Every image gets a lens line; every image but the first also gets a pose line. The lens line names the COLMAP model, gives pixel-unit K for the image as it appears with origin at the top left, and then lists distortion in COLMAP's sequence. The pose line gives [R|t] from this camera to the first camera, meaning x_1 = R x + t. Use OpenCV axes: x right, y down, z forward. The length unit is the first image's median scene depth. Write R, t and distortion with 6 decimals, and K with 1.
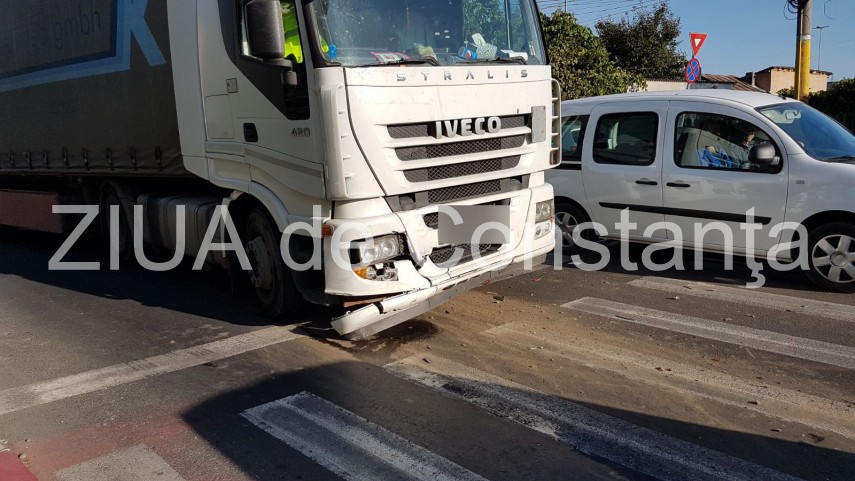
lens RADIAL K [[641.3, 0, 441.8], [0, 641.3, 256.9], [0, 0, 1]] dist [0.147881, -0.222277]
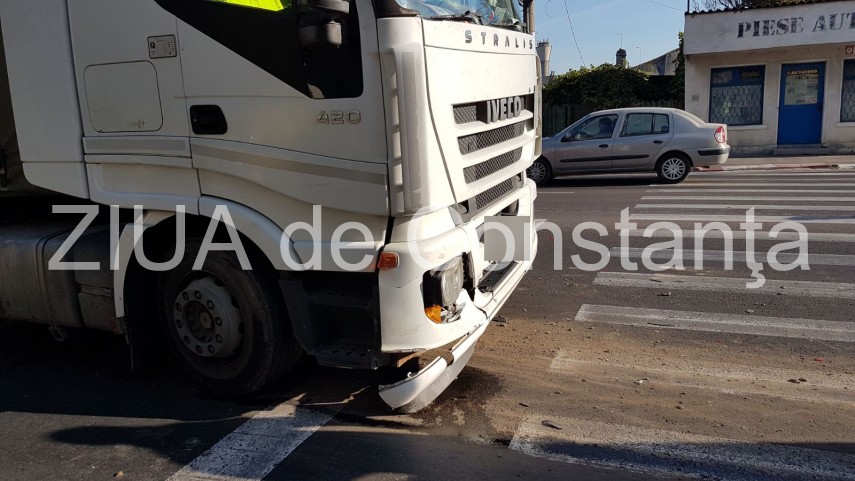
lens RADIAL K [[648.5, 0, 423.7], [0, 648.5, 252.4], [0, 0, 1]] dist [0.181255, -0.326352]
pose [[0.902511, -0.097346, 0.419521, -0.412688], [0.097704, 0.995000, 0.020692, -0.058457], [-0.419438, 0.022314, 0.907510, 0.348319]]
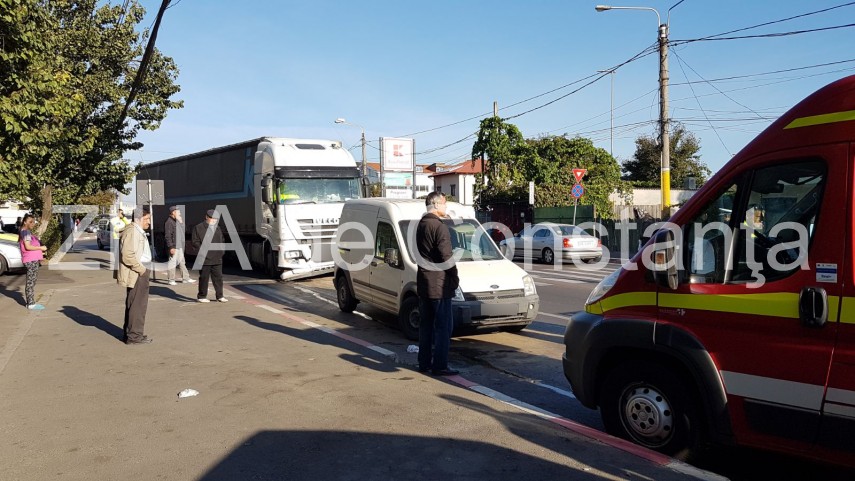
lens RADIAL K [[640.6, 0, 416.5], [0, 640.6, 248.9], [0, 0, 1]] dist [0.235670, -0.423150]
pose [[0.961580, 0.043594, -0.271041, 1.443614], [-0.082160, 0.987757, -0.132610, 0.356210], [0.261942, 0.149784, 0.953389, -2.090500]]
